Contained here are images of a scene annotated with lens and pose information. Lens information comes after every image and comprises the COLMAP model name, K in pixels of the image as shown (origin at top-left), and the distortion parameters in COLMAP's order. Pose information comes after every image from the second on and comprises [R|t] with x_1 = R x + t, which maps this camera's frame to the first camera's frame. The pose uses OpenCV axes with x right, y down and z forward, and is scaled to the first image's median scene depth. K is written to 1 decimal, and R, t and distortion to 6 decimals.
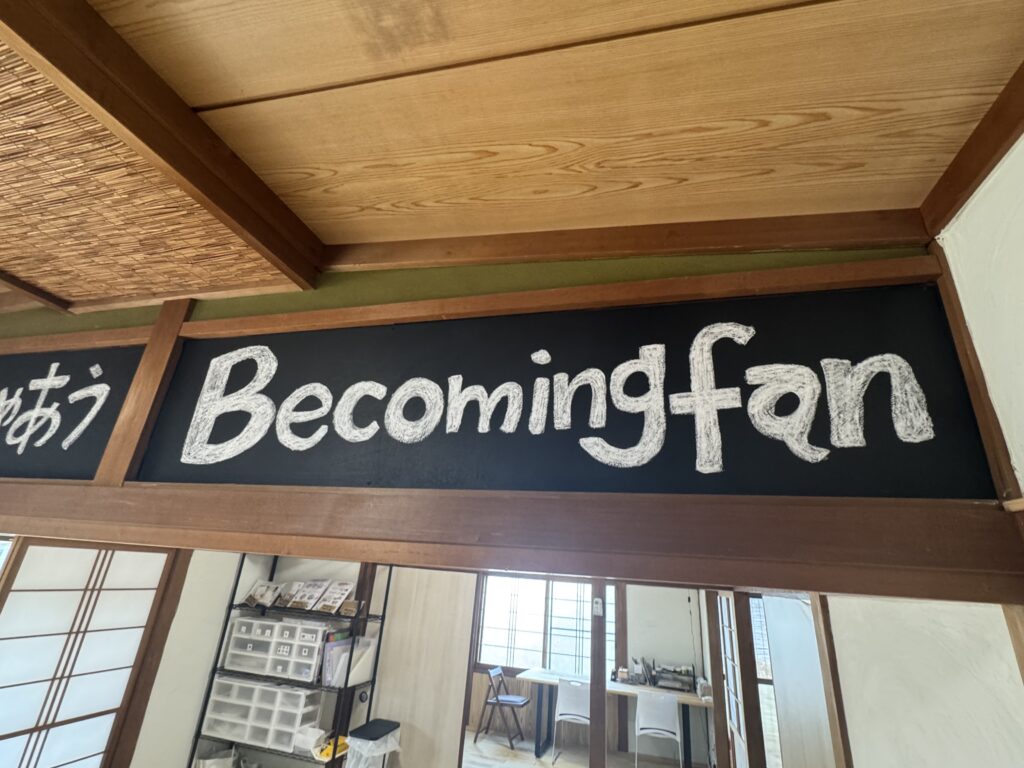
lens RADIAL K [[476.2, 0, 511.6], [0, 476.2, 382.3], [0, 0, 1]] dist [0.004889, 0.000520]
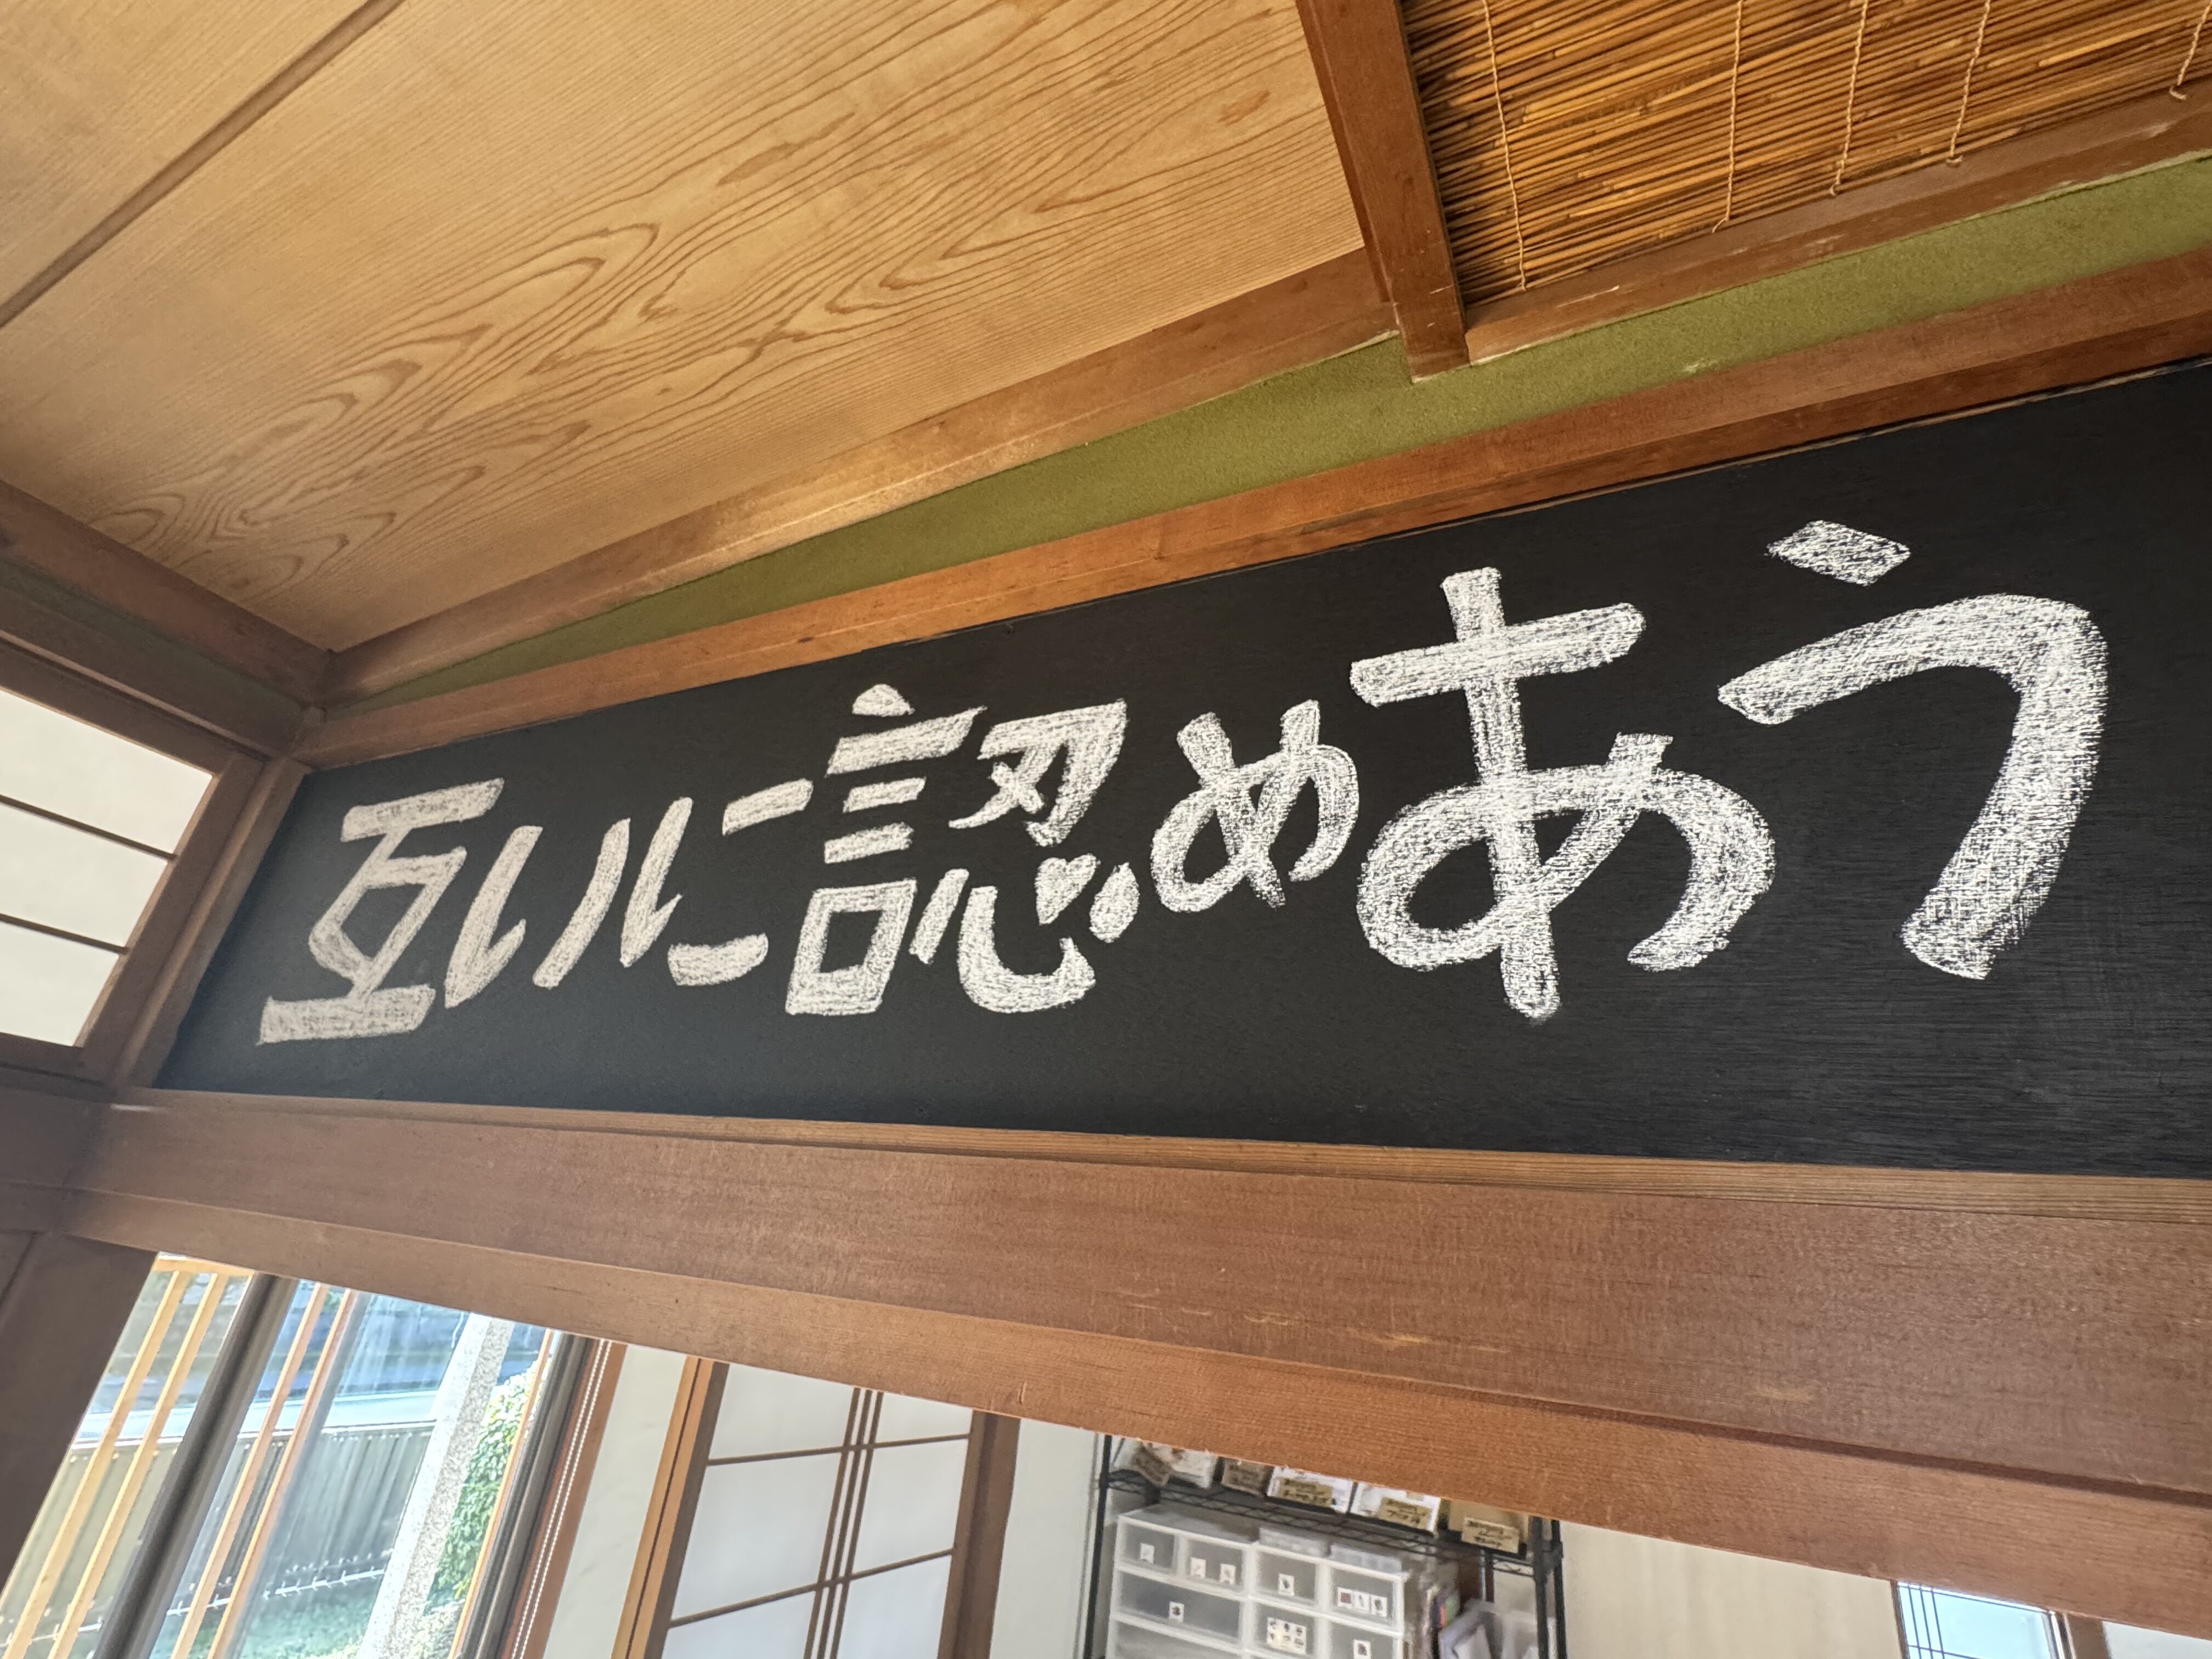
lens RADIAL K [[1028.6, 0, 1111.9], [0, 1028.6, 836.2], [0, 0, 1]] dist [0.004889, 0.000520]
pose [[0.979285, -0.051622, -0.195798, -0.423107], [0.039885, 0.997189, -0.063422, 0.043215], [0.198522, 0.054299, 0.978591, 0.235671]]
